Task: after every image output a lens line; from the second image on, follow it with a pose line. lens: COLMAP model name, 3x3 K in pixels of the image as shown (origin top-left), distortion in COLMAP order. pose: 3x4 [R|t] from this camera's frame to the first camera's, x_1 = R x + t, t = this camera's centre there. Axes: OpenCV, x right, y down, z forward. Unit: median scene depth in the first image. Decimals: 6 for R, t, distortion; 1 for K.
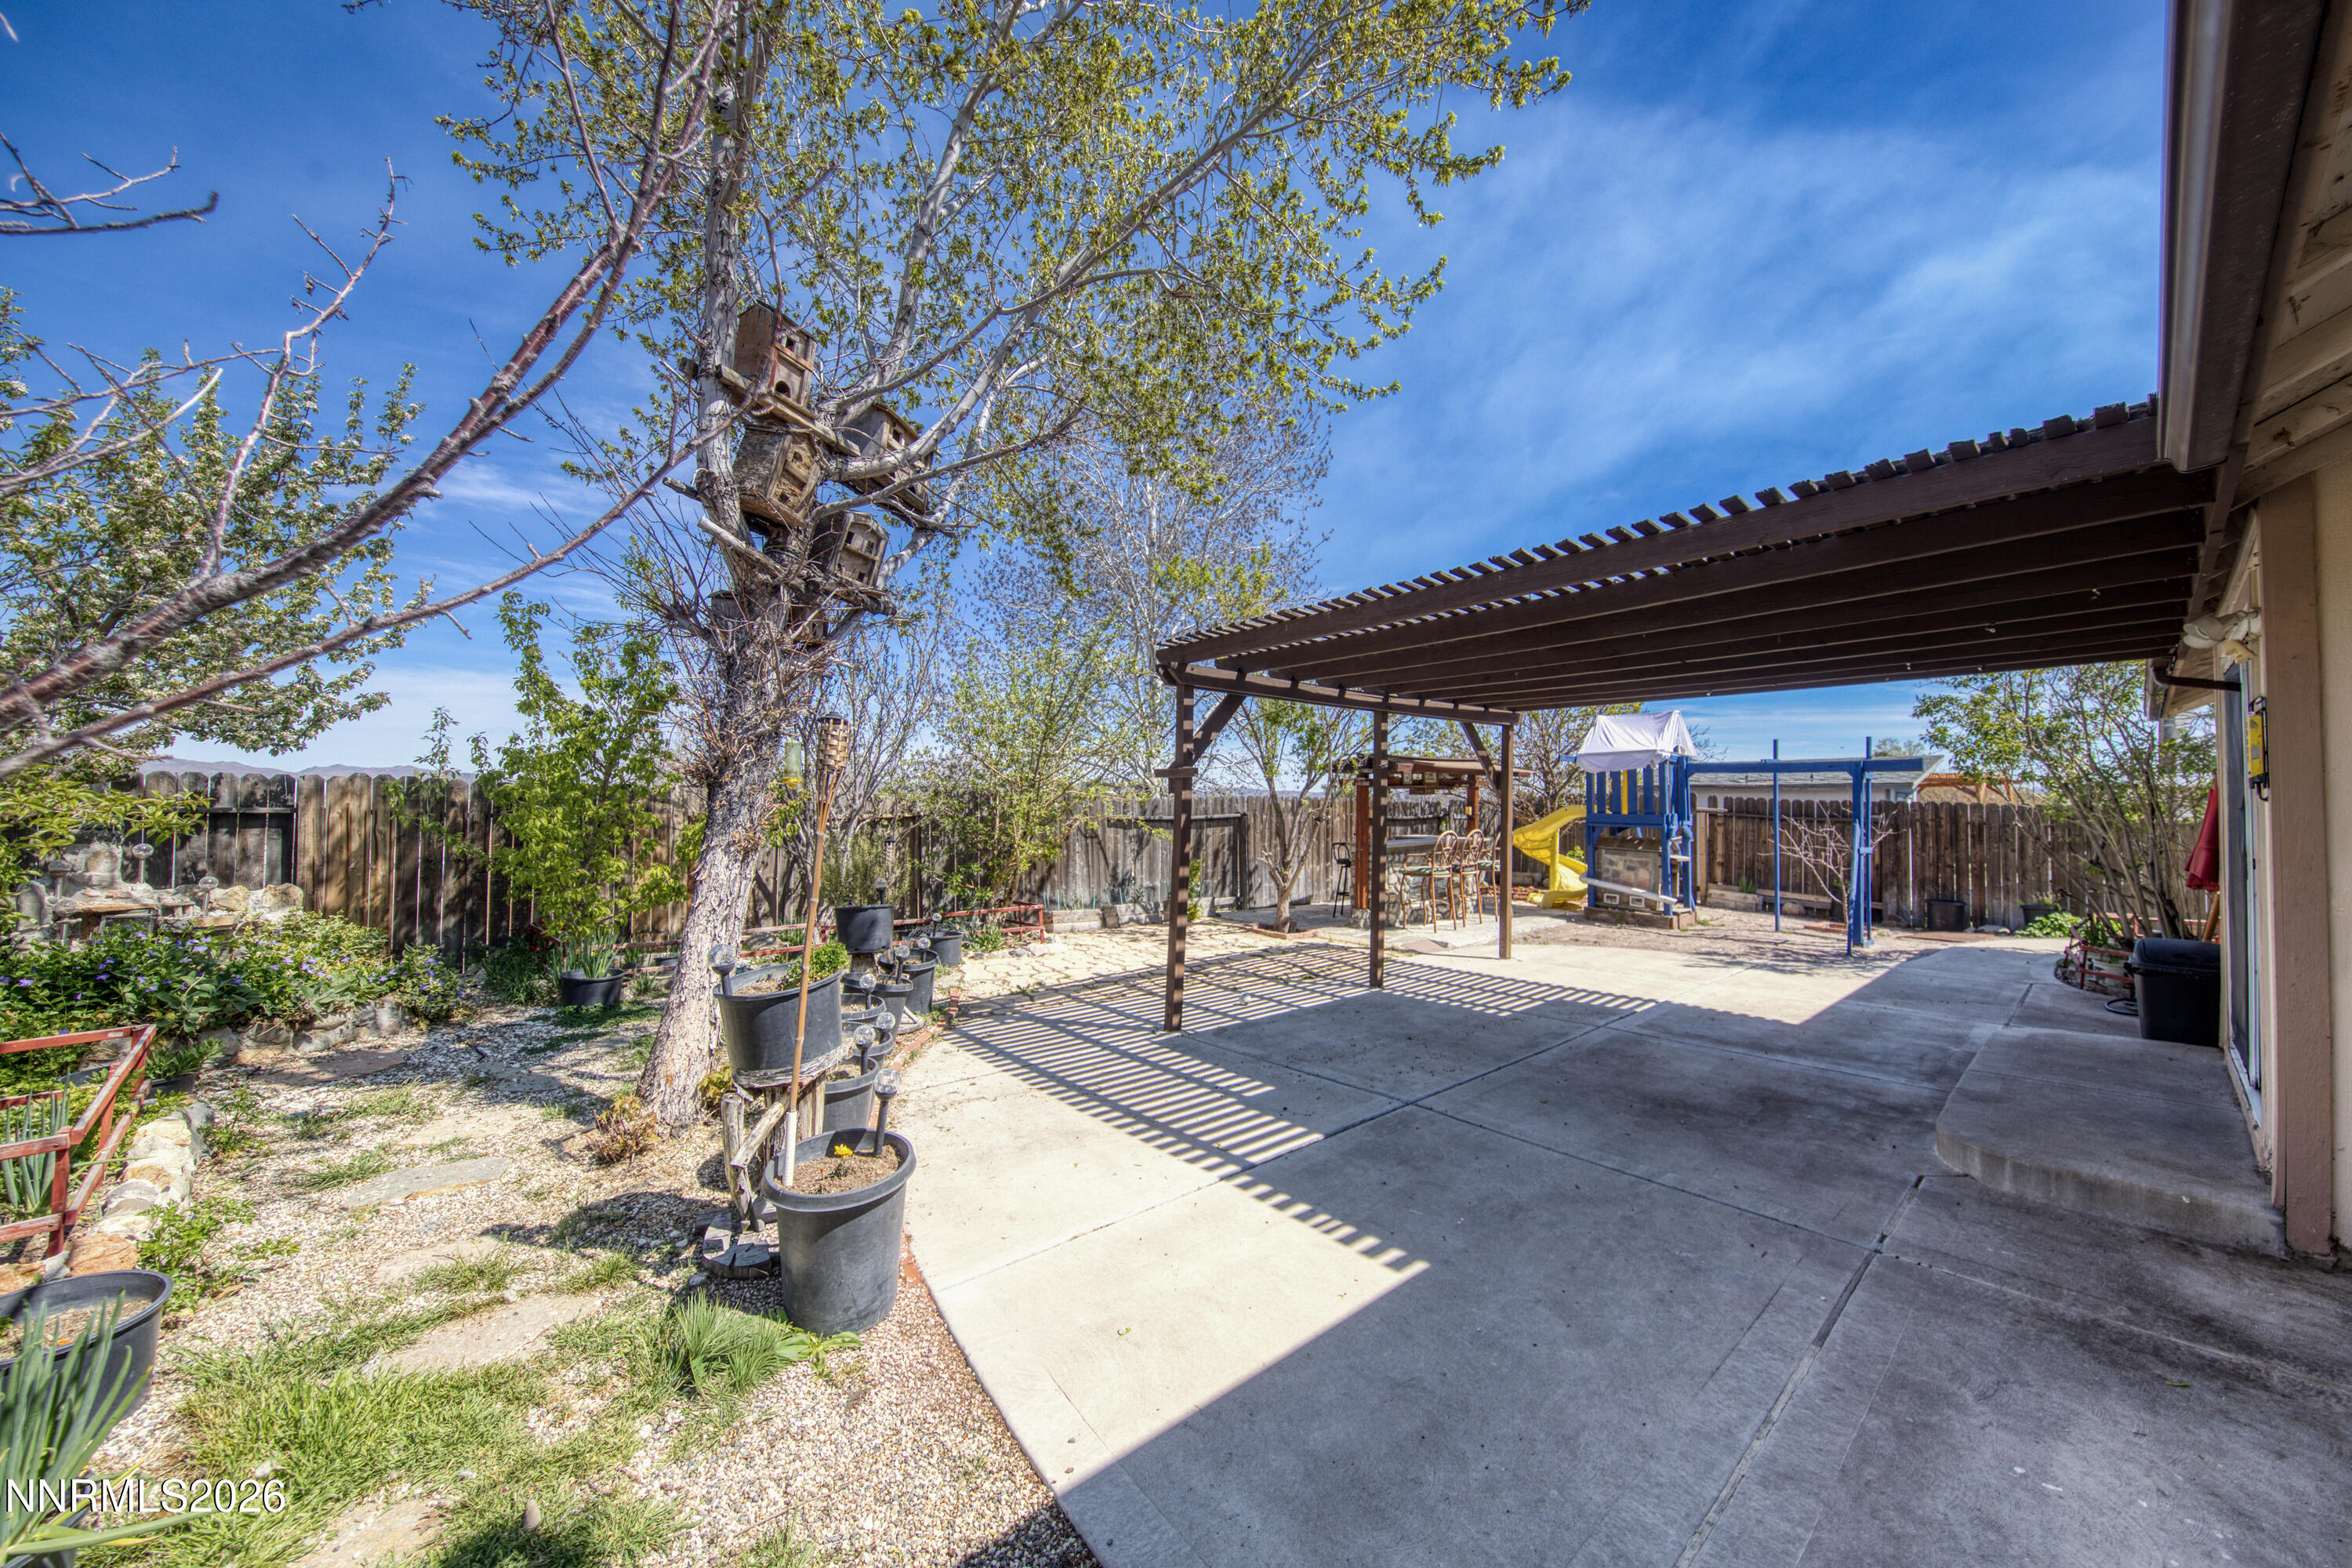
lens RADIAL K [[826.9, 0, 1184.1], [0, 826.9, 773.8], [0, 0, 1]] dist [0.001915, 0.000065]
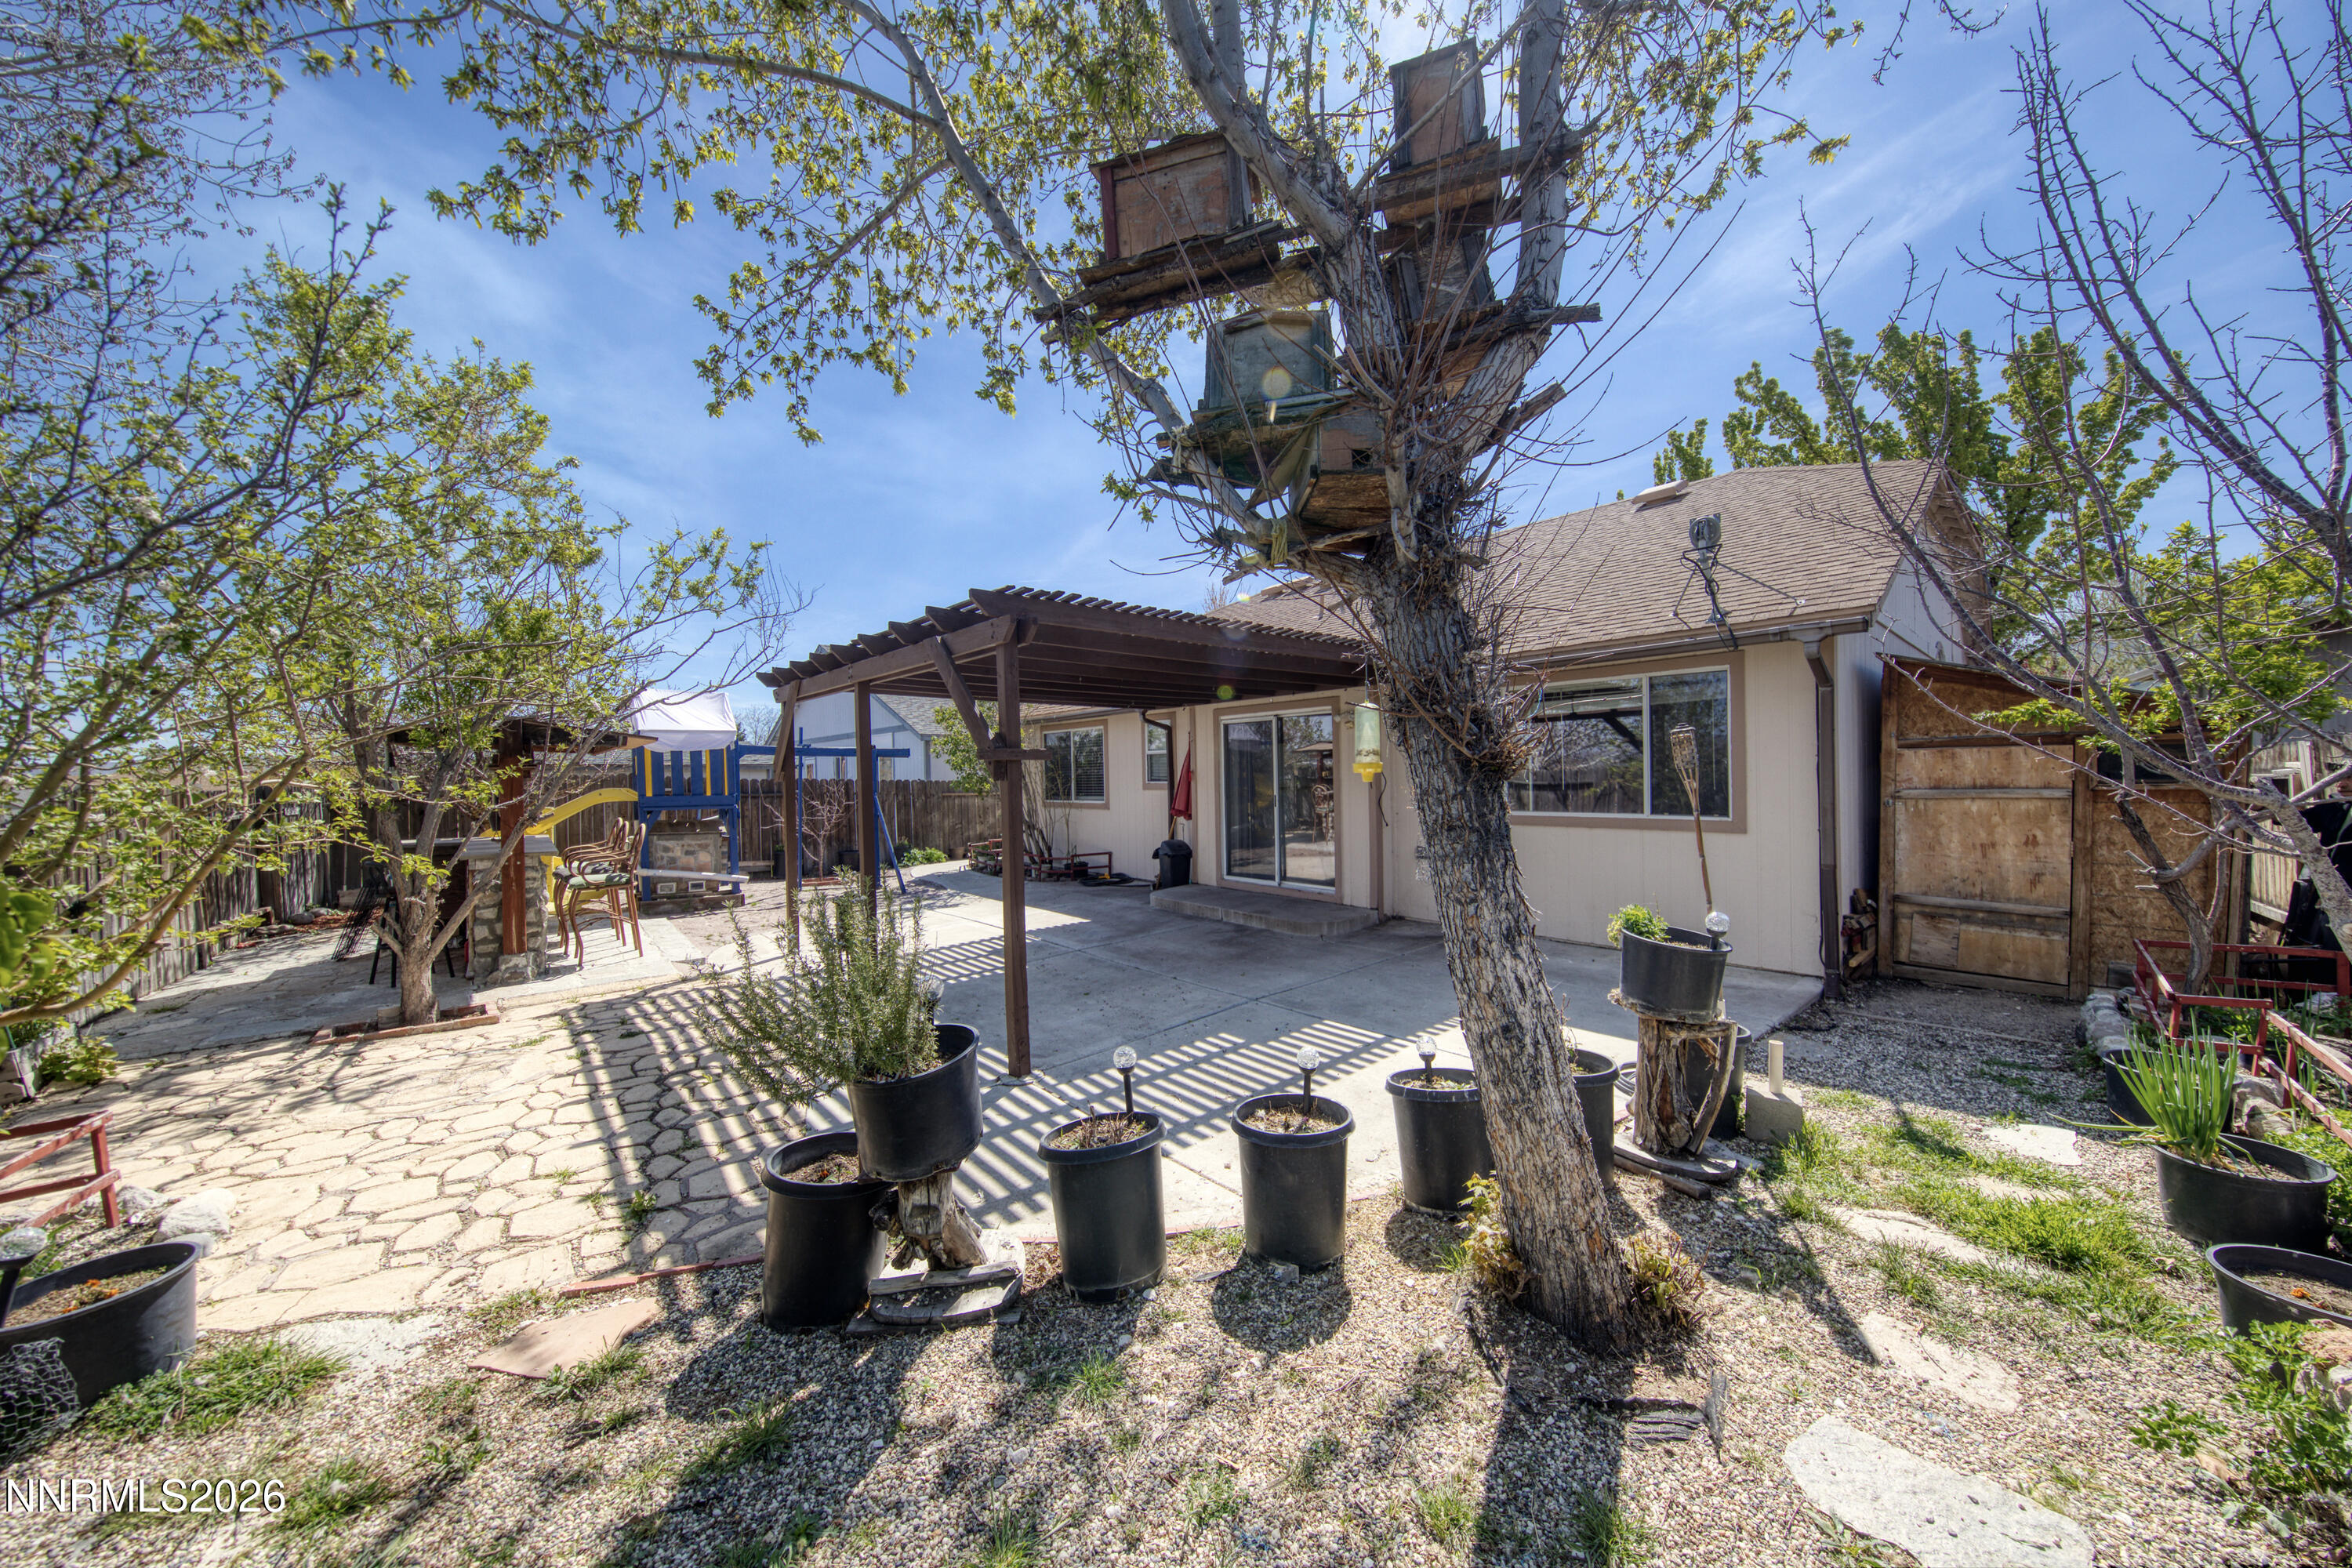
lens RADIAL K [[826.9, 0, 1184.1], [0, 826.9, 773.8], [0, 0, 1]] dist [0.001915, 0.000065]
pose [[-0.042096, -0.009352, 0.999070, -1.065151], [-0.021339, 0.999737, 0.008459, 0.008200], [-0.998886, -0.020963, -0.042284, 1.135025]]
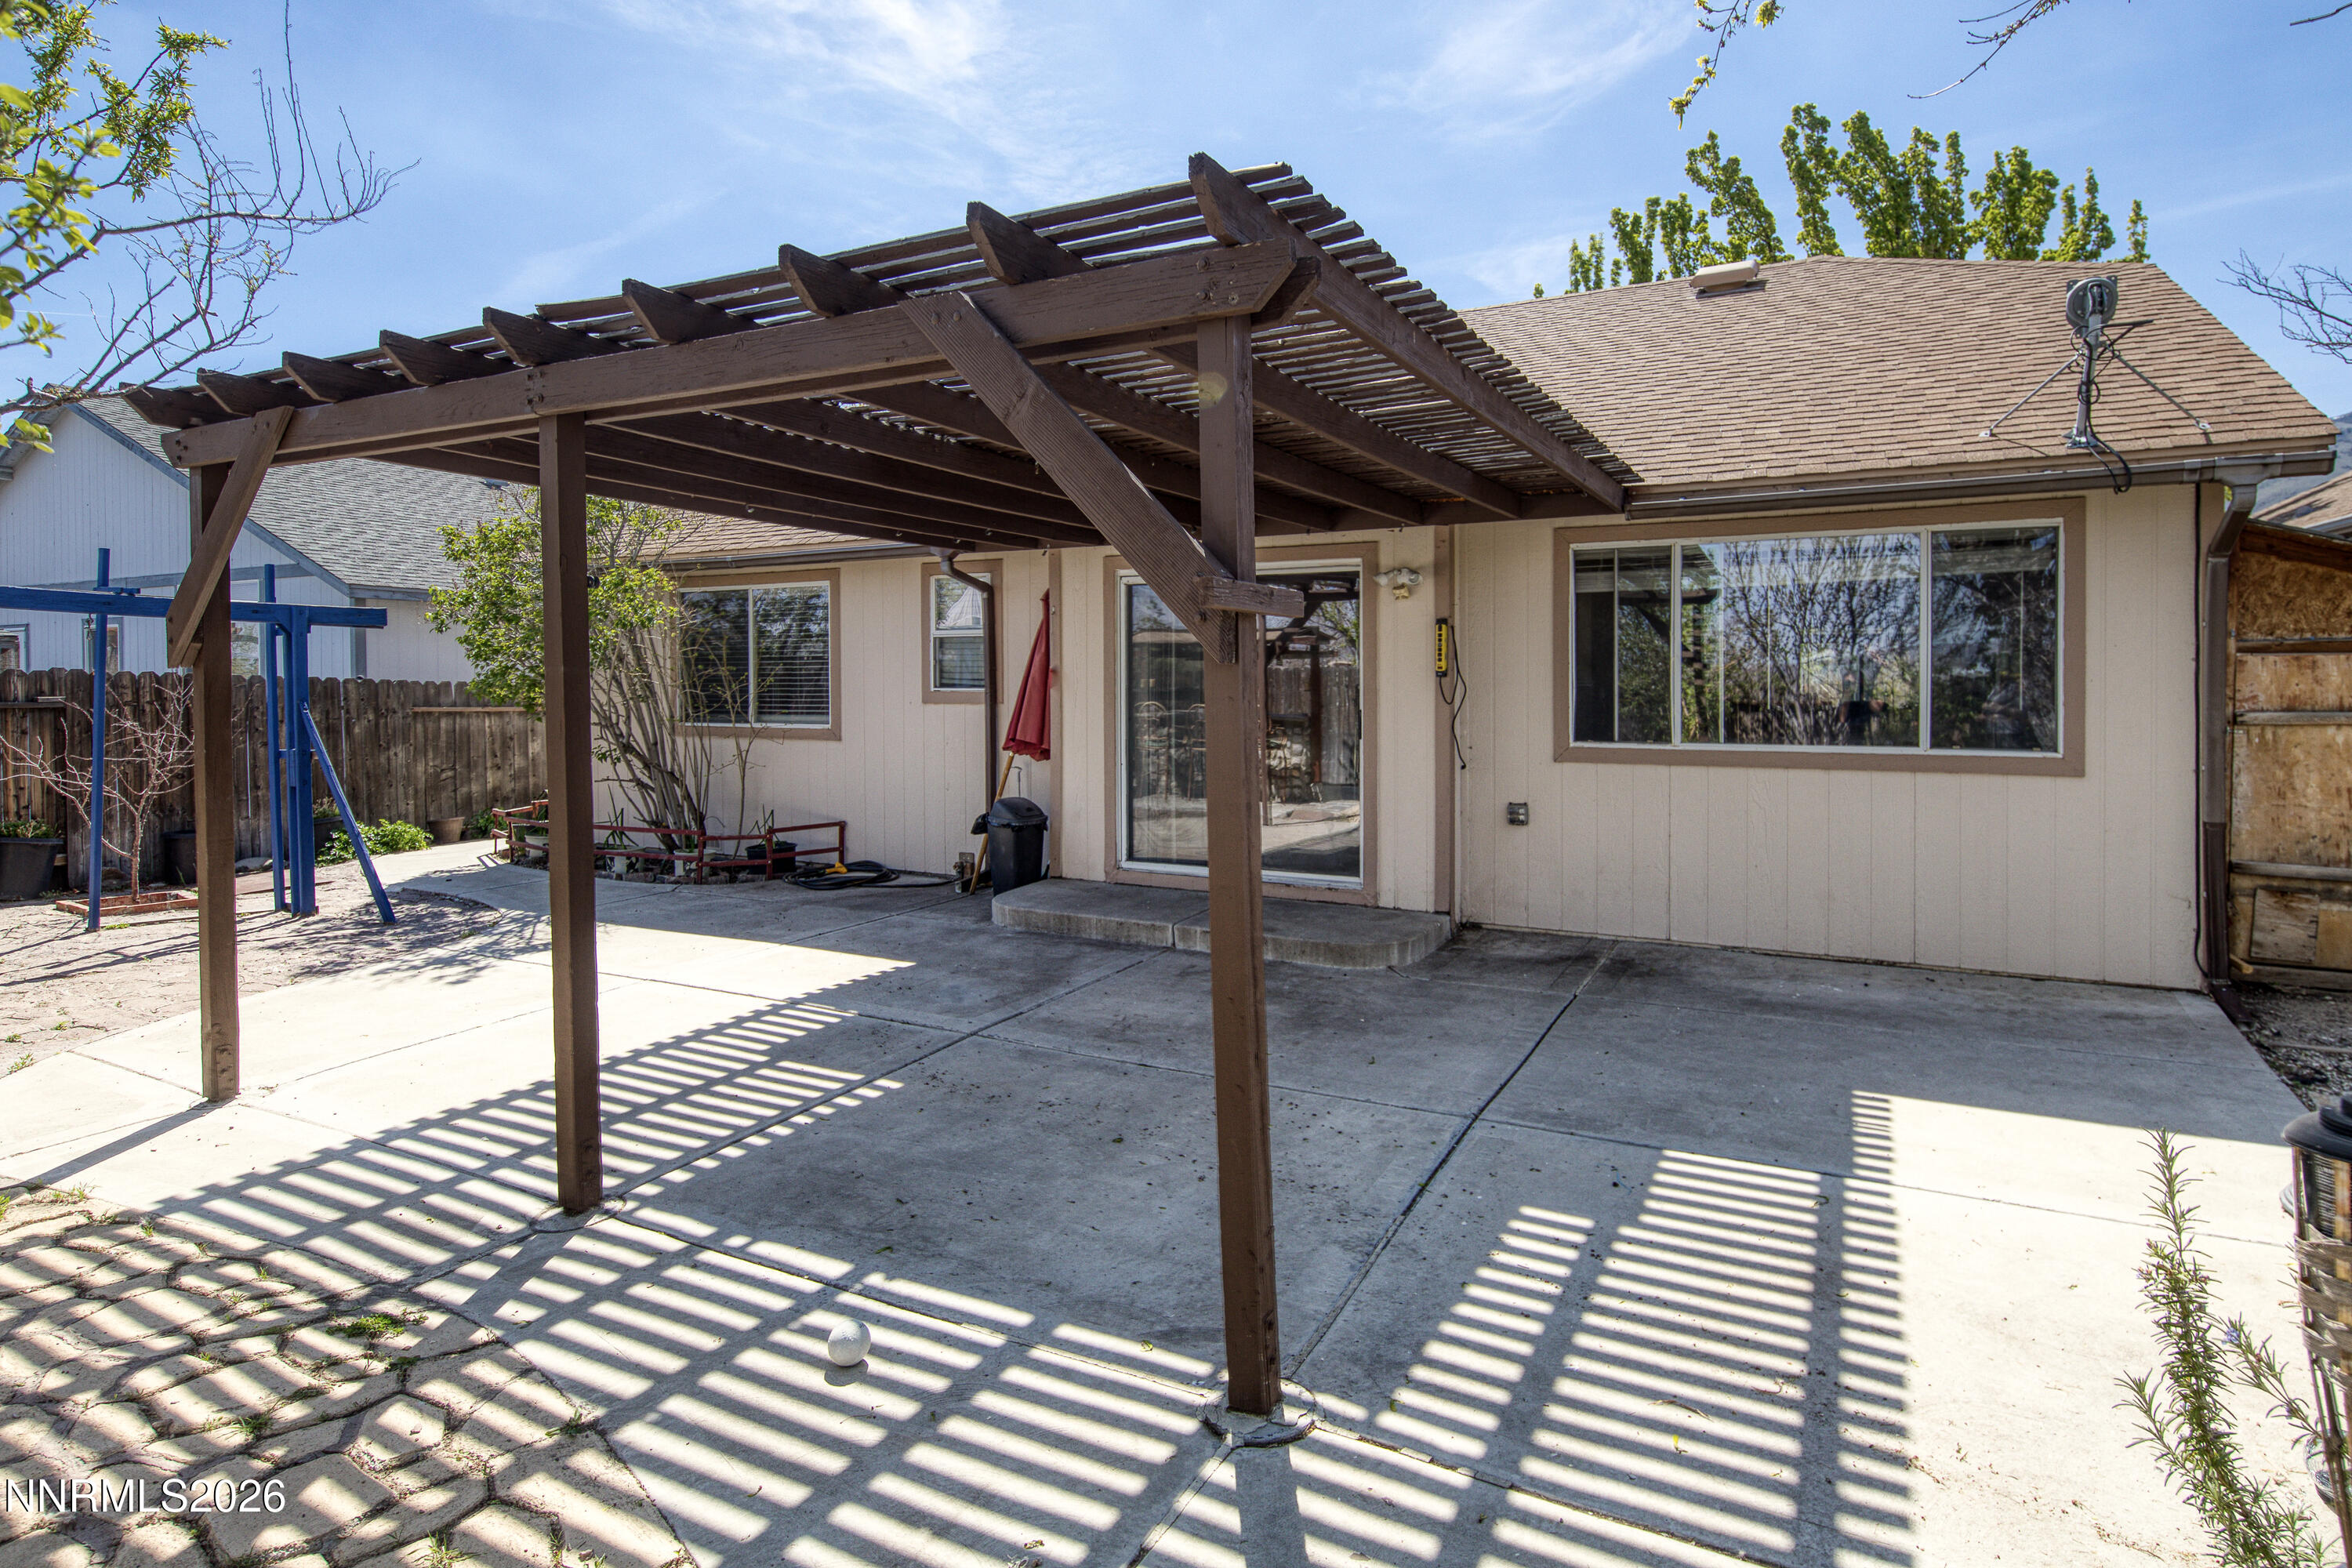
lens RADIAL K [[1265.0, 0, 1226.1], [0, 1265.0, 687.1], [0, 0, 1]] dist [0.005621, -0.000349]
pose [[-0.409070, -0.012224, 0.912421, -0.587230], [-0.039487, 0.999211, -0.004317, 0.045822], [-0.911648, -0.037795, -0.409230, 1.575054]]
